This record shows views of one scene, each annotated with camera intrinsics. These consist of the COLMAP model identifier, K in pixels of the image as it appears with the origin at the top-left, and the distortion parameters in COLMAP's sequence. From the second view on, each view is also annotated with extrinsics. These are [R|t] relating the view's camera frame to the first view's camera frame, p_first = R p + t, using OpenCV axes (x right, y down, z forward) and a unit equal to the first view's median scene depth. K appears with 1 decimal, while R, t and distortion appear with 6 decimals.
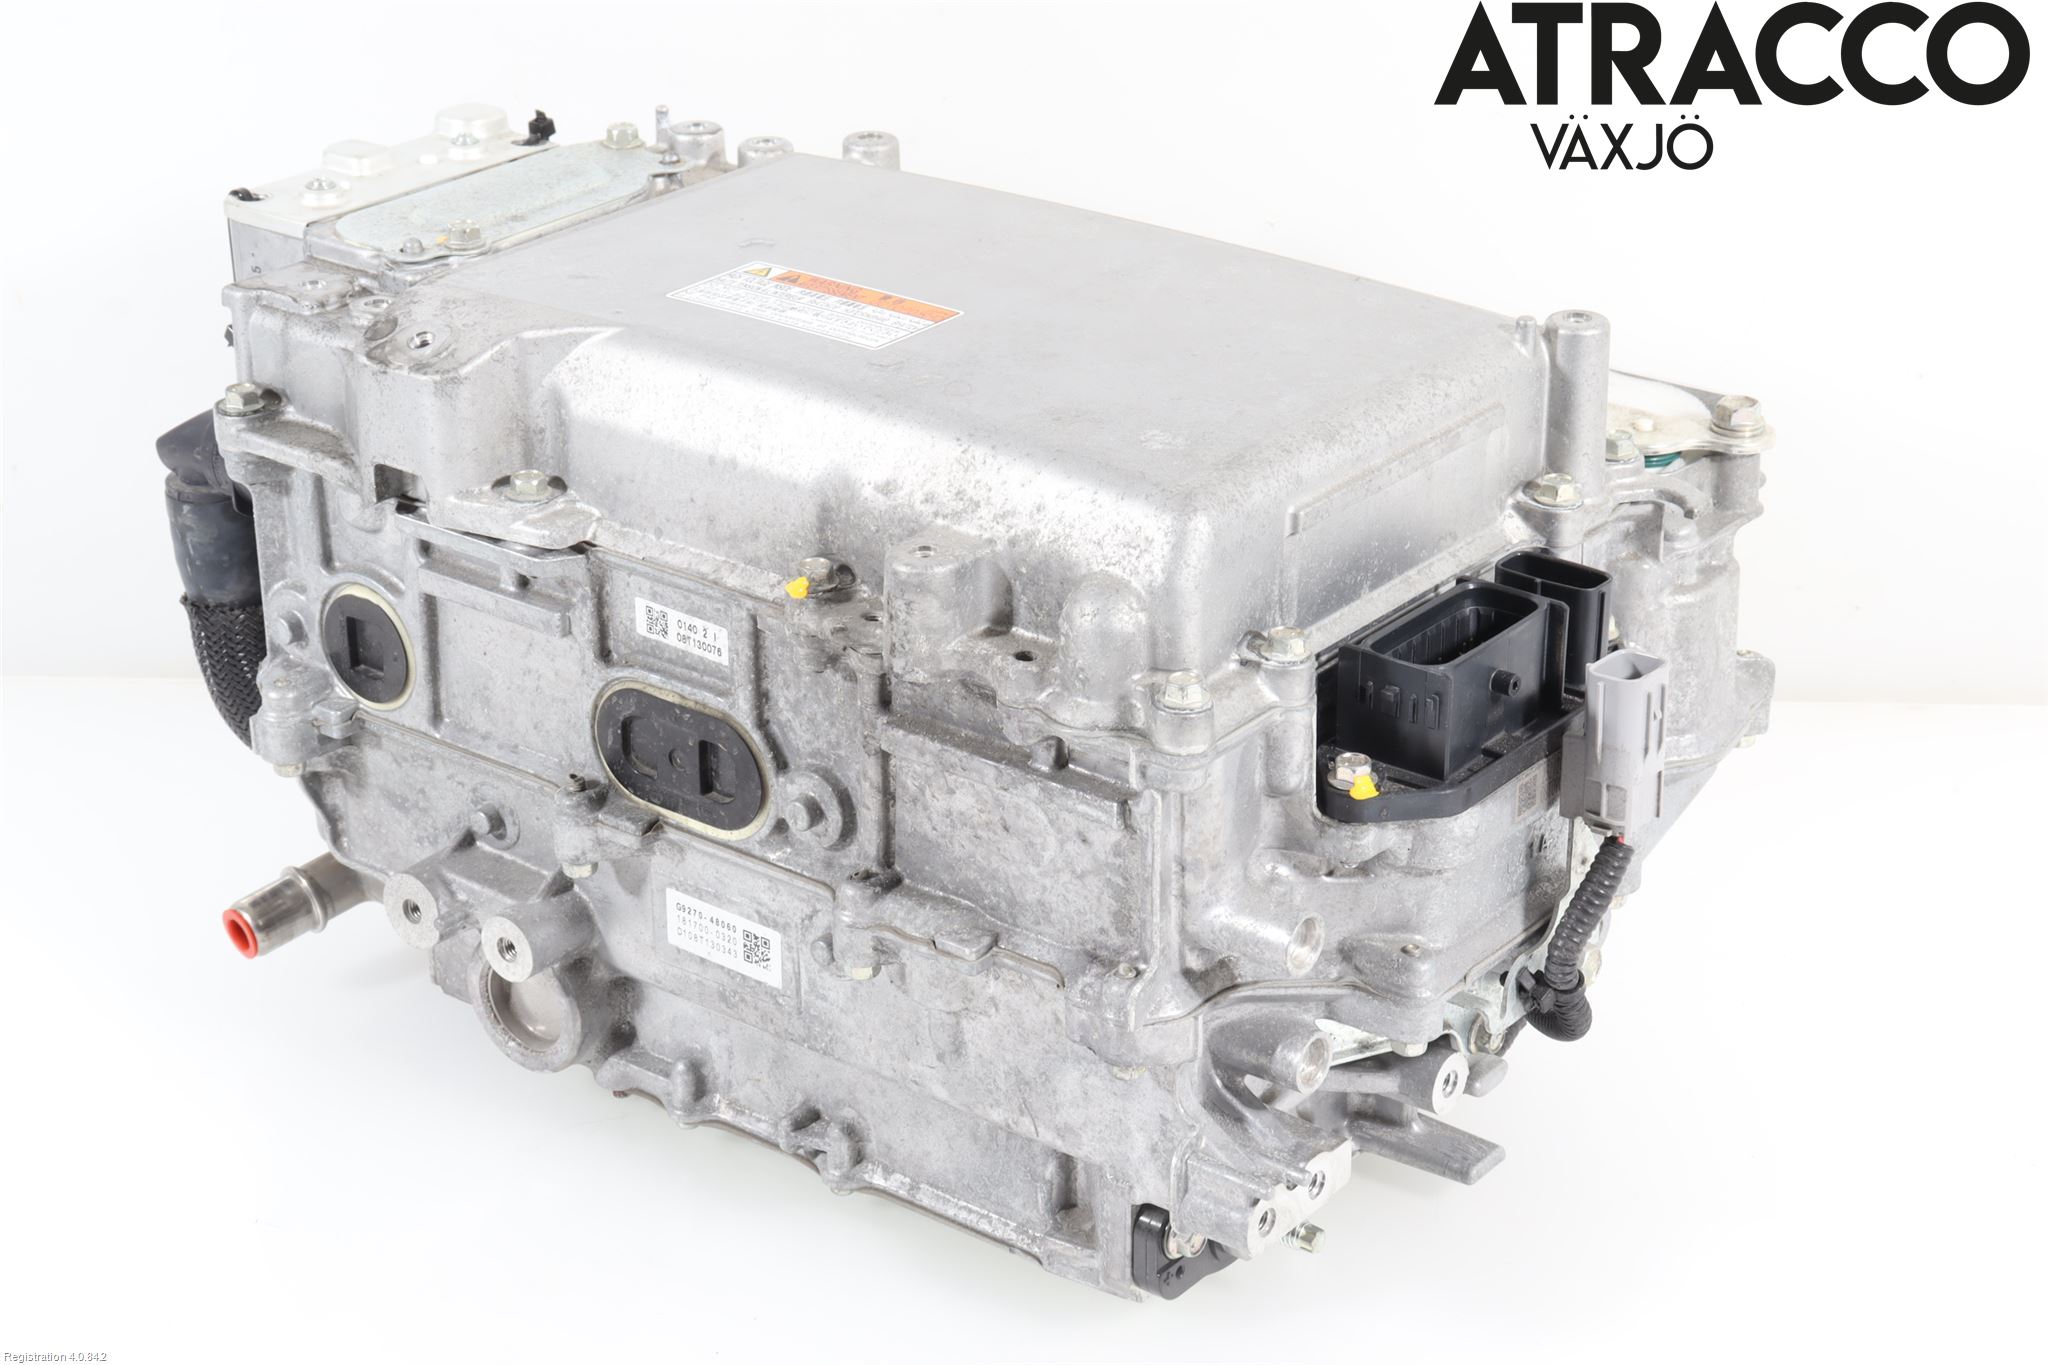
lens RADIAL K [[3926.5, 0, 1023.2], [0, 3926.5, 680.6], [0, 0, 1]] dist [0.073786, 0.000000]
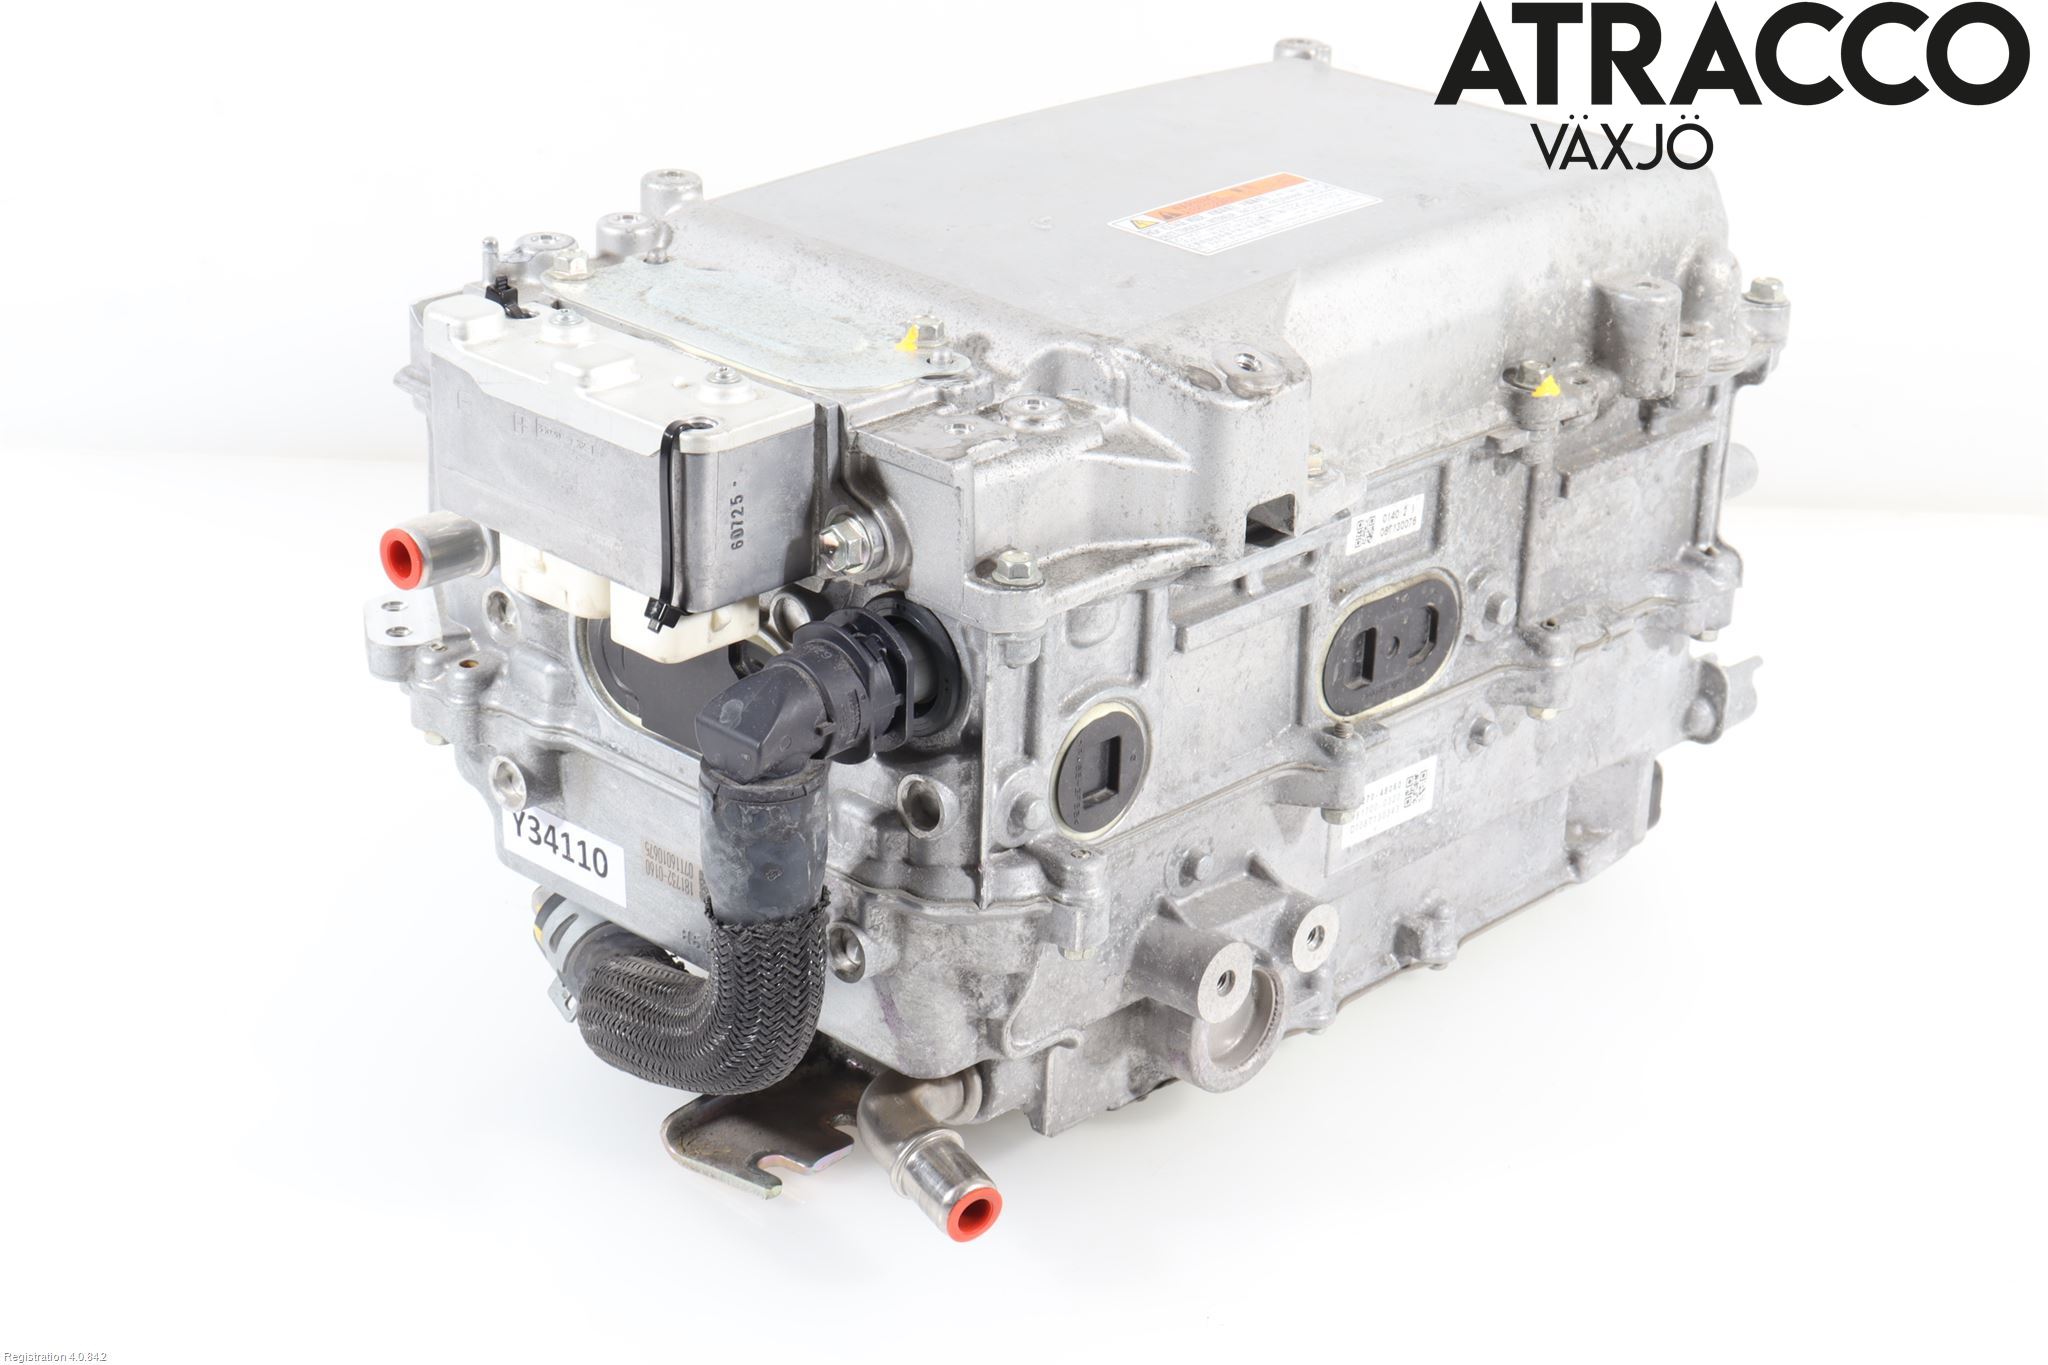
lens RADIAL K [[3772.0, 0, 1024.5], [0, 3772.0, 683.3], [0, 0, 1]] dist [-0.024479, 0.000000]
pose [[0.085633, -0.391332, 0.916257, -1.009543], [0.379357, 0.863171, 0.333204, -0.339455], [-0.921279, 0.319055, 0.222370, 0.866577]]
